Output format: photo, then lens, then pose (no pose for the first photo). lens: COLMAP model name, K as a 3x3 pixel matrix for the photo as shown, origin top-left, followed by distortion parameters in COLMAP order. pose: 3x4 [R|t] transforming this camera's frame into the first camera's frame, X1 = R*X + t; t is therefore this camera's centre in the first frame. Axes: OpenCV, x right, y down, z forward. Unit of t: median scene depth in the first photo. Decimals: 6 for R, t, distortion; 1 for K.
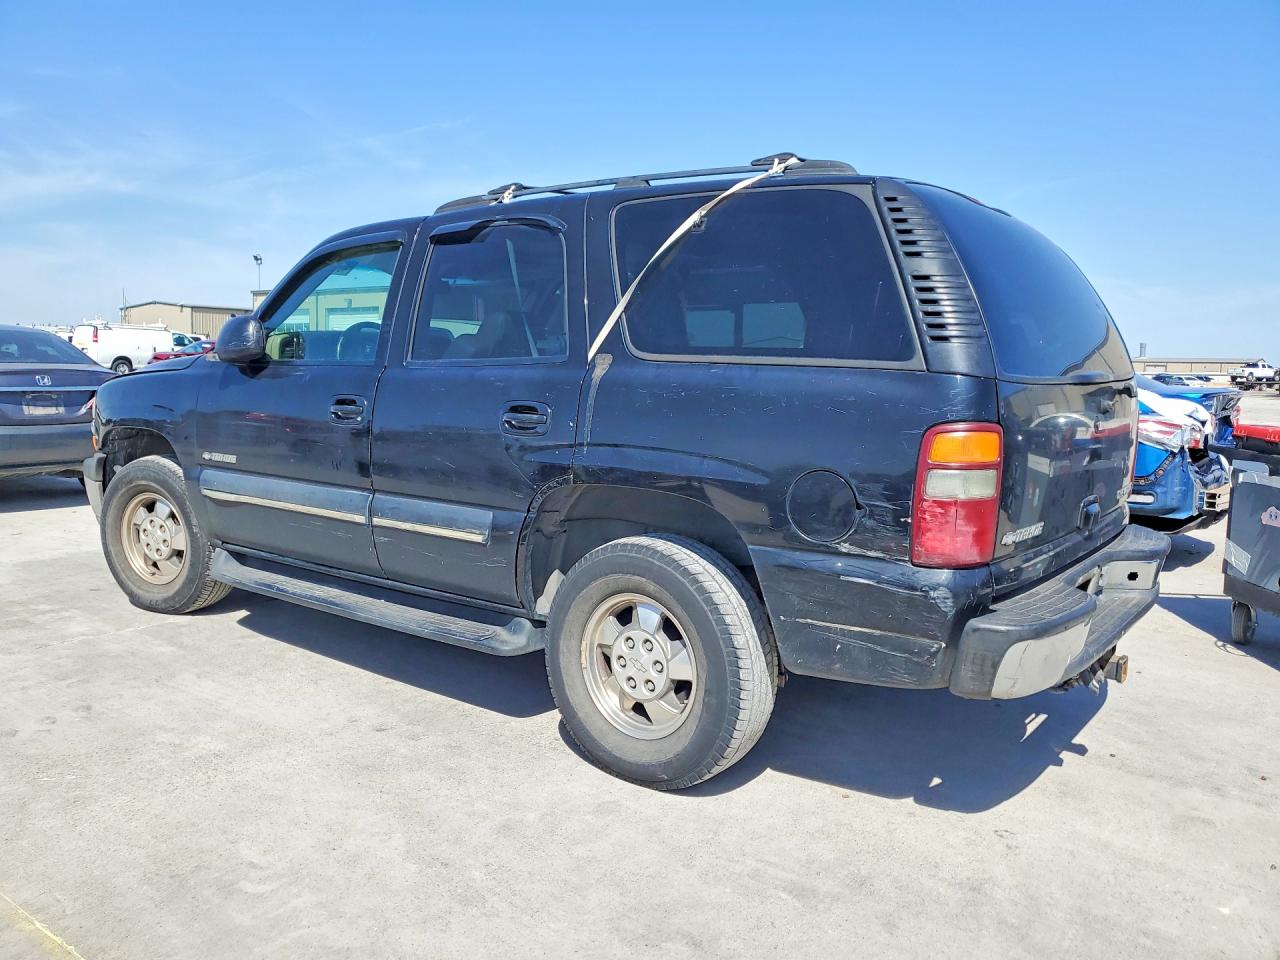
lens RADIAL K [[1015.0, 0, 661.2], [0, 1015.0, 476.1], [0, 0, 1]] dist [0.005909, 0.010082]
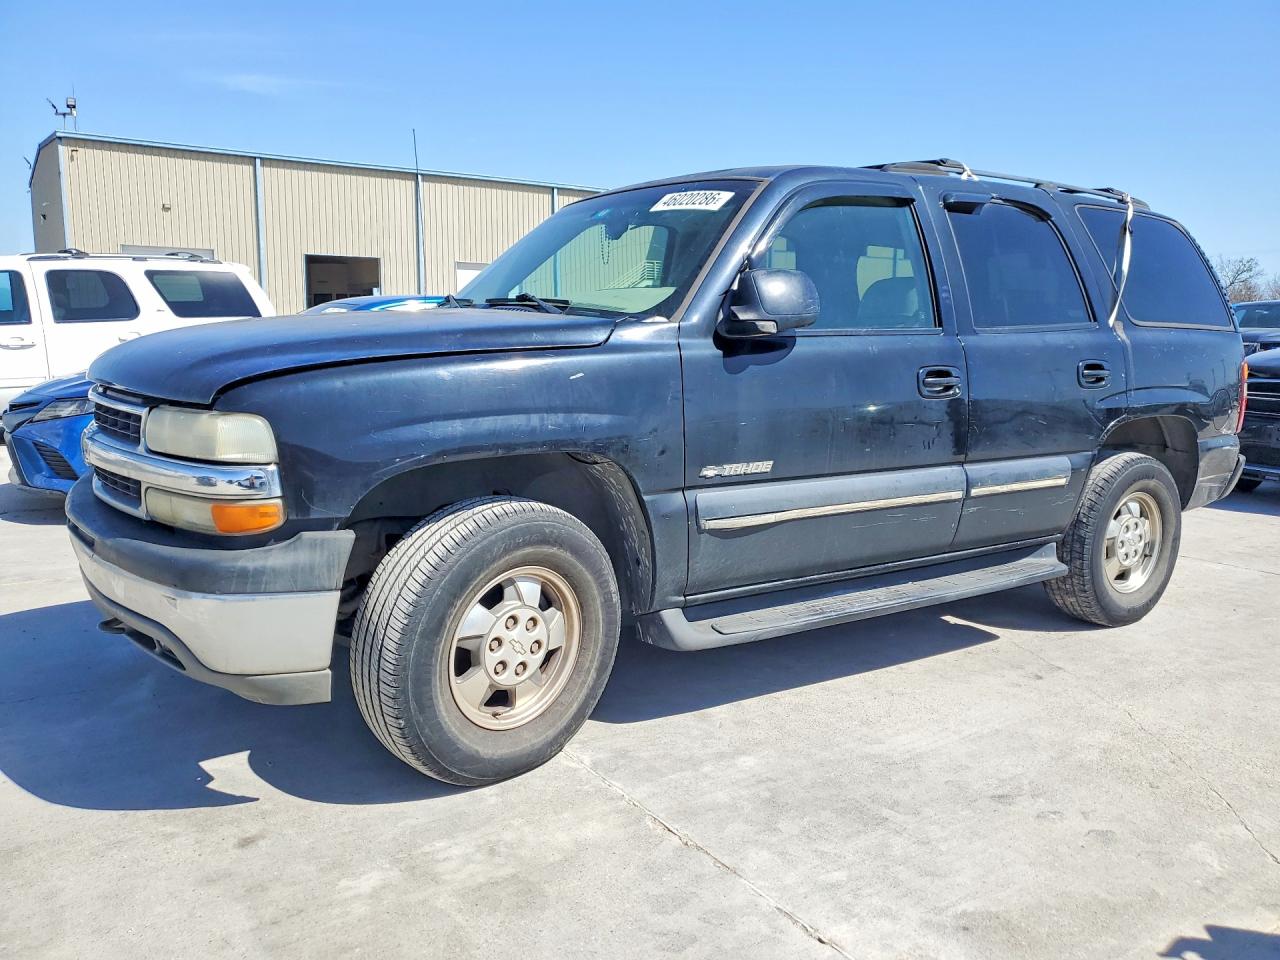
lens RADIAL K [[1048.3, 0, 640.0], [0, 1048.3, 480.0], [0, 0, 1]] dist [0.008130, 0.009295]
pose [[0.296420, -0.159189, 0.941697, -1.310880], [0.087709, 0.986382, 0.139135, -0.135255], [-0.951022, 0.041353, 0.306346, 0.981410]]
